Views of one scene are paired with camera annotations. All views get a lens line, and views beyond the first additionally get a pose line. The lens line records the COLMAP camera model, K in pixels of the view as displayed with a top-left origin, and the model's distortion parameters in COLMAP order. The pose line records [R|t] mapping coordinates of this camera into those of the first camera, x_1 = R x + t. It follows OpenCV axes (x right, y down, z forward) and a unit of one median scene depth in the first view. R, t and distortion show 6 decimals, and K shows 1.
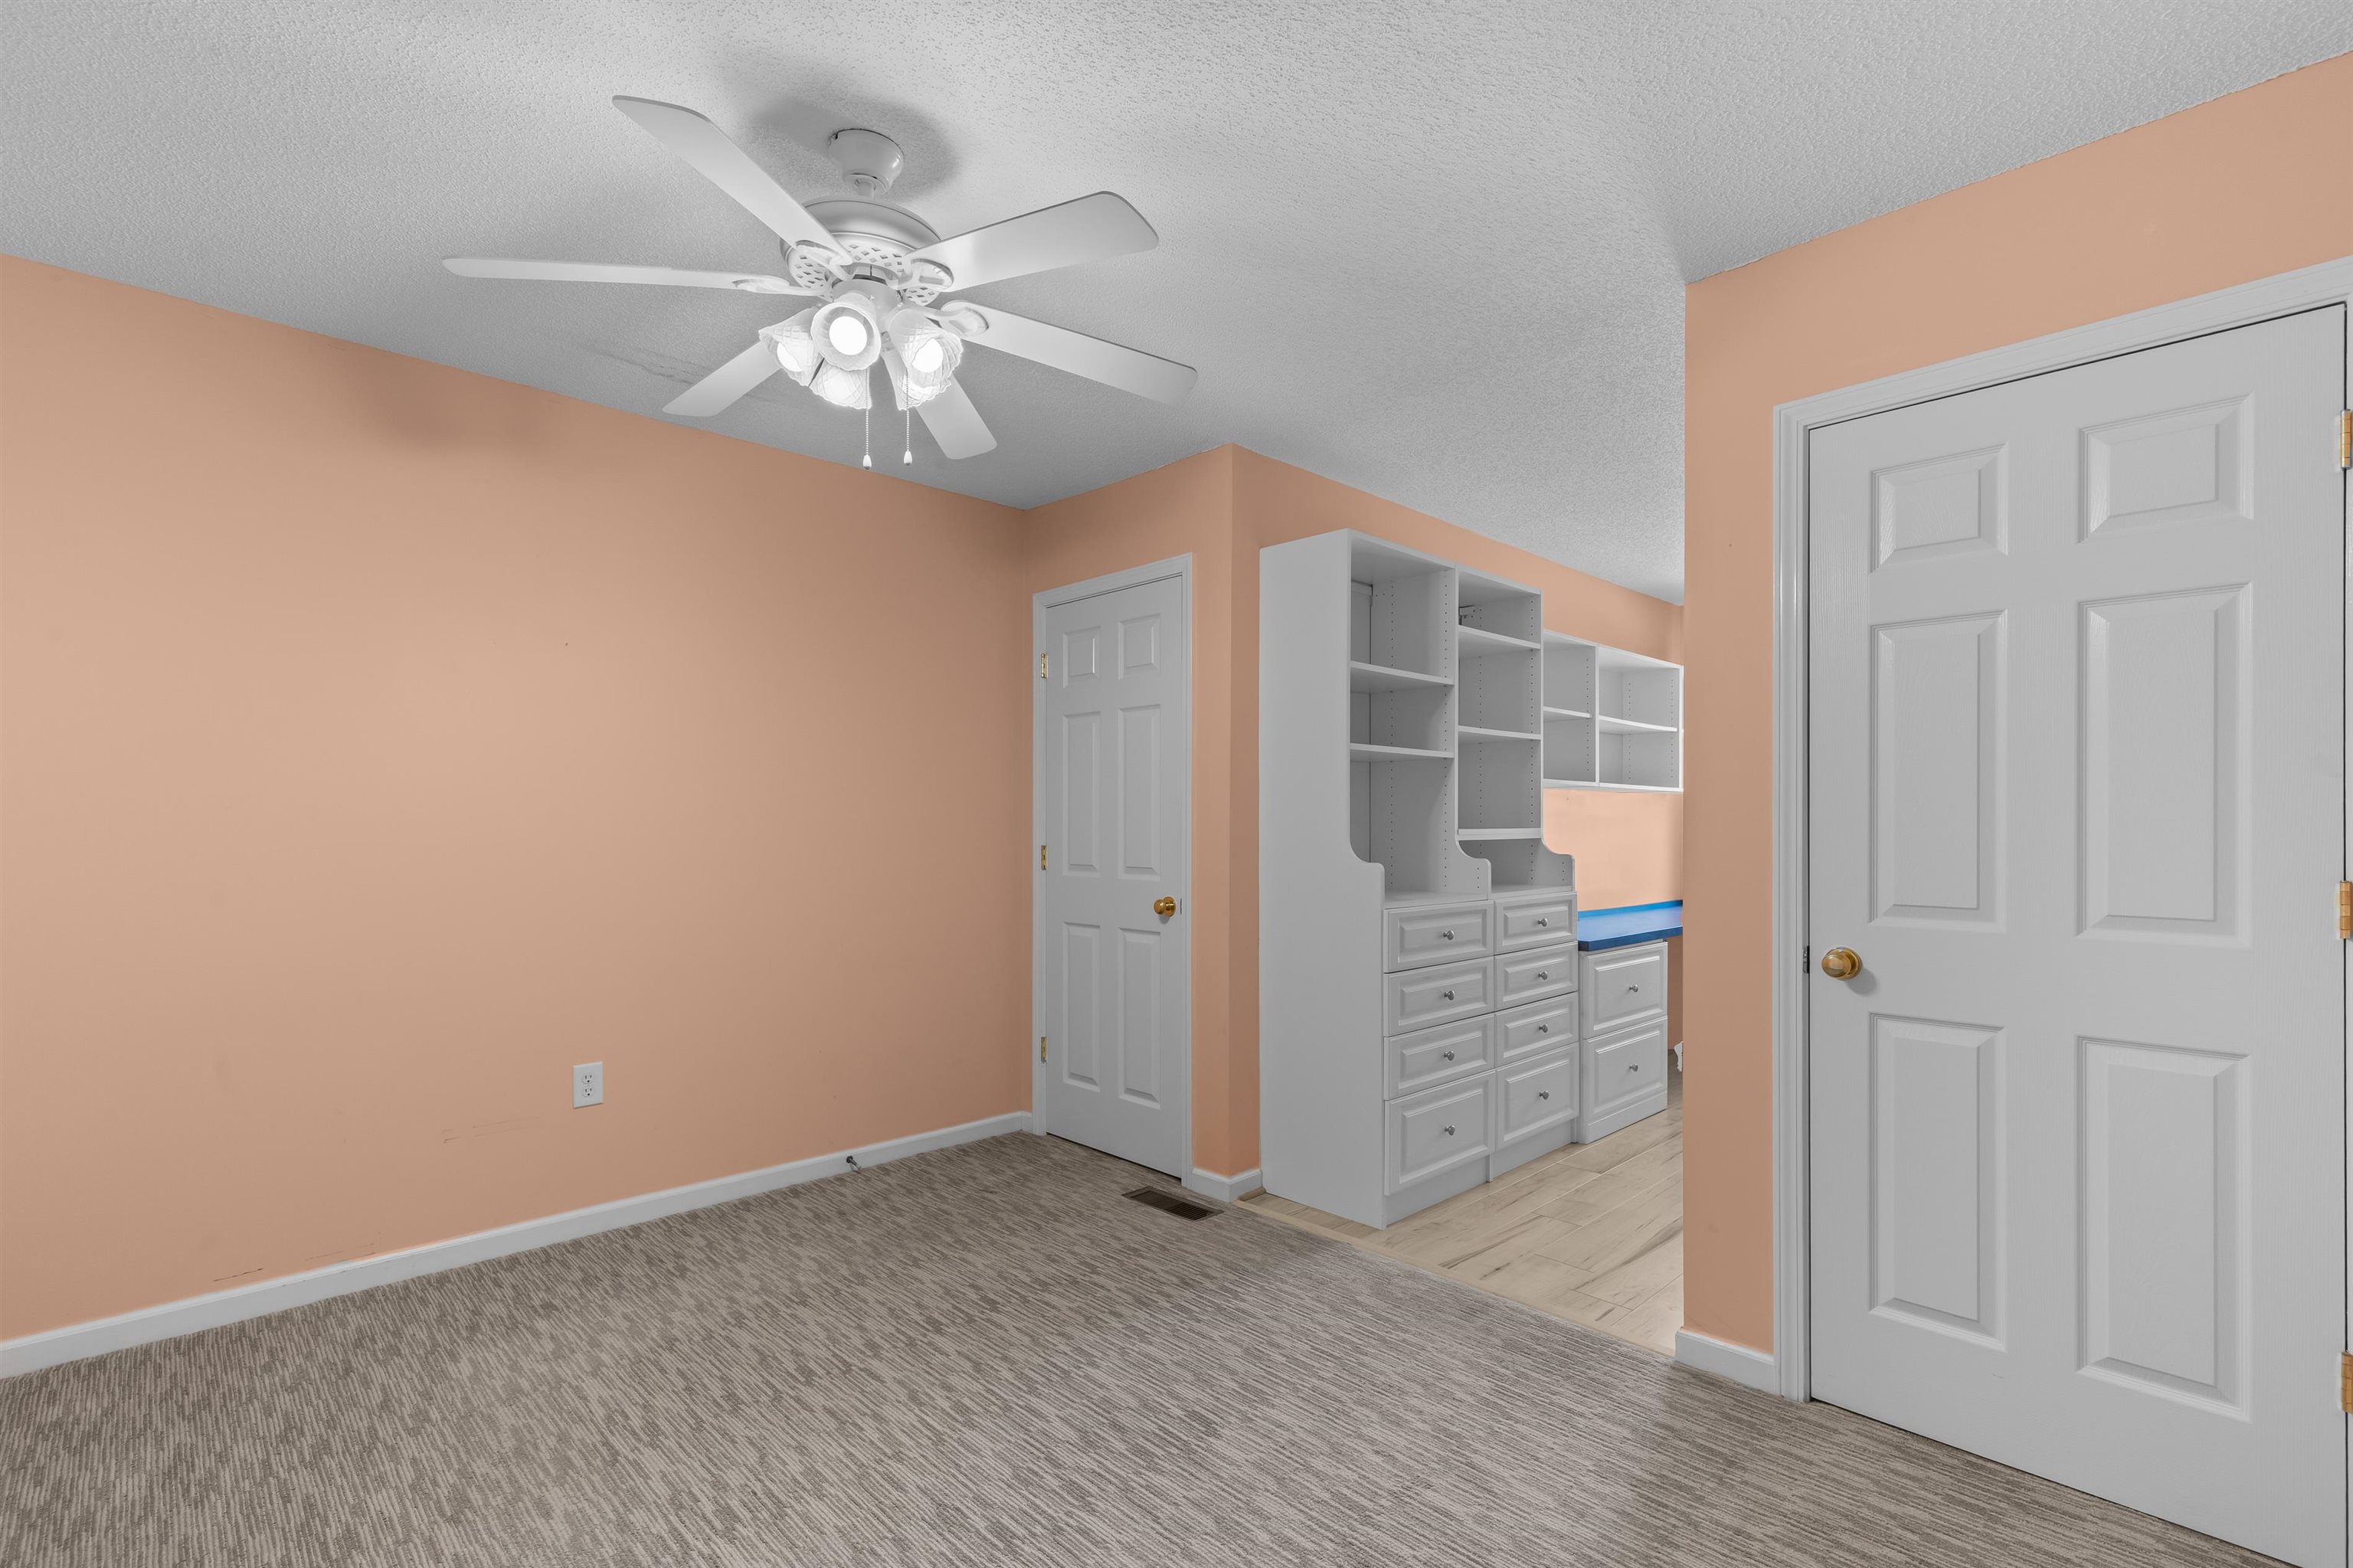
lens RADIAL K [[1057.3, 0, 1178.0], [0, 1057.3, 833.9], [0, 0, 1]] dist [0.013213, -0.000268]
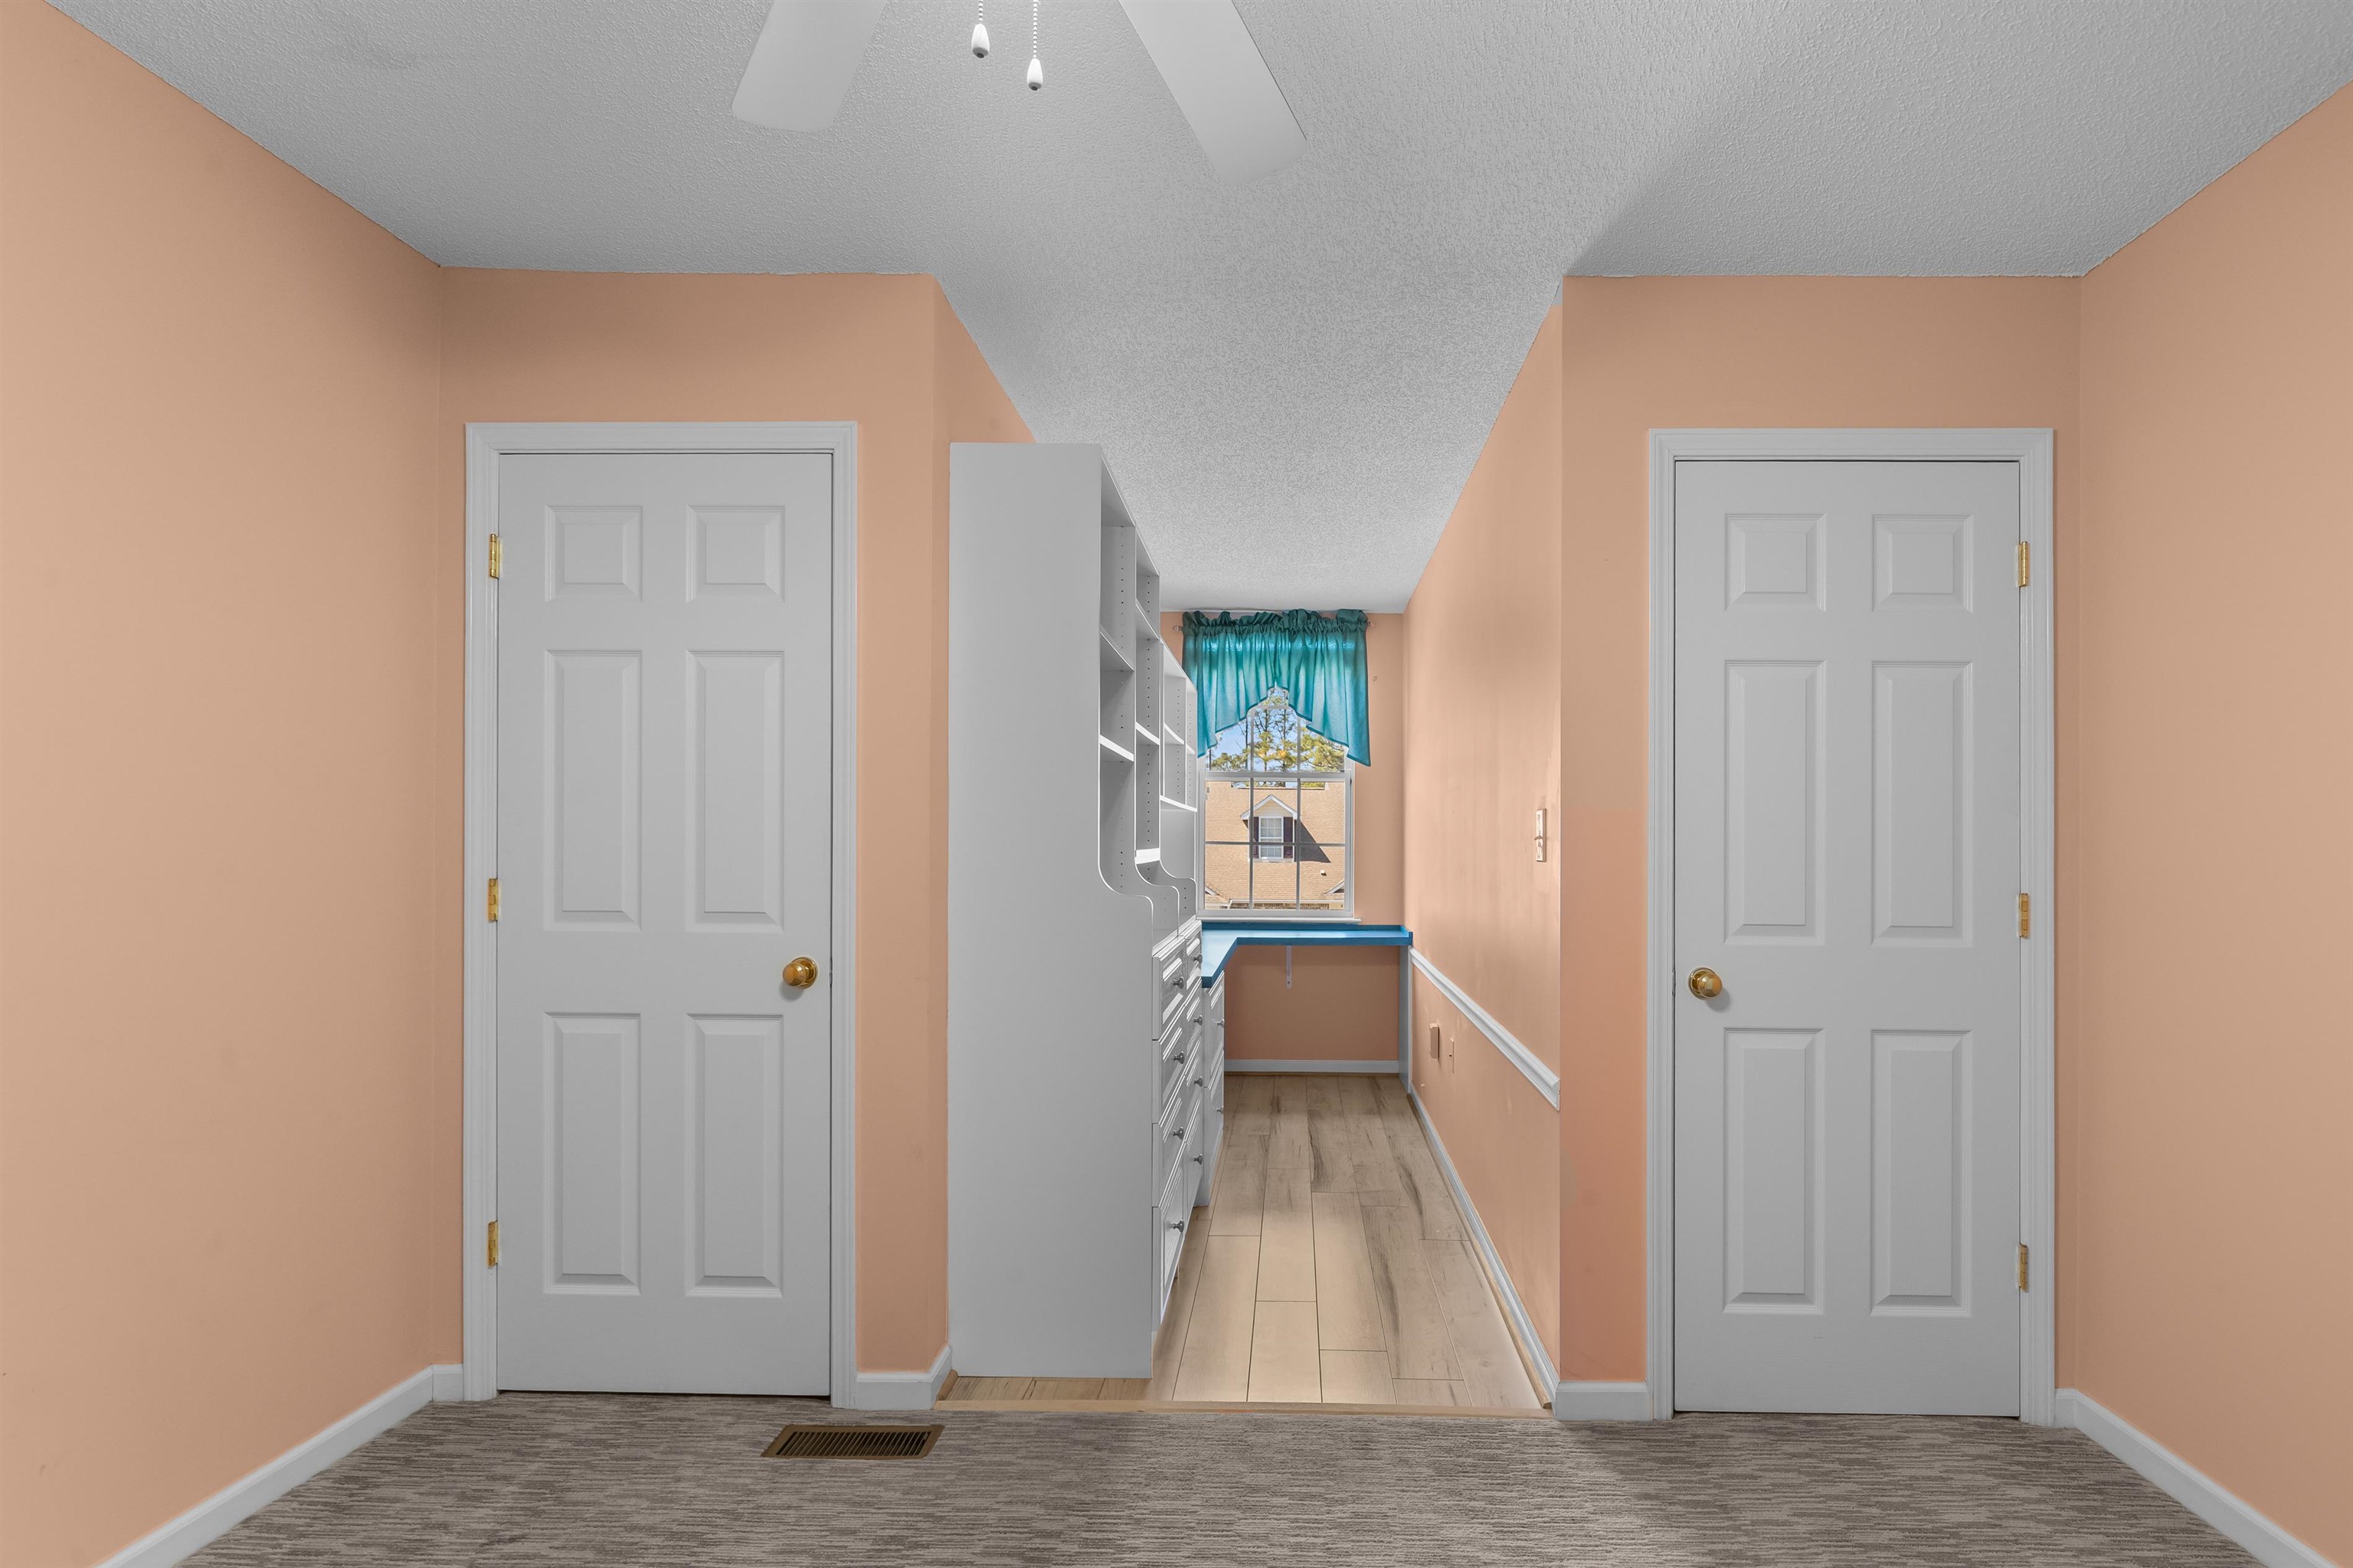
lens RADIAL K [[1168.8, 0, 1176.6], [0, 1168.8, 850.5], [0, 0, 1]] dist [0.001349, 0.000069]
pose [[0.712661, 0.001000, 0.701508, -0.398680], [-0.000471, 0.999999, -0.000947, -0.004479], [-0.701509, 0.000344, 0.712661, 0.404604]]
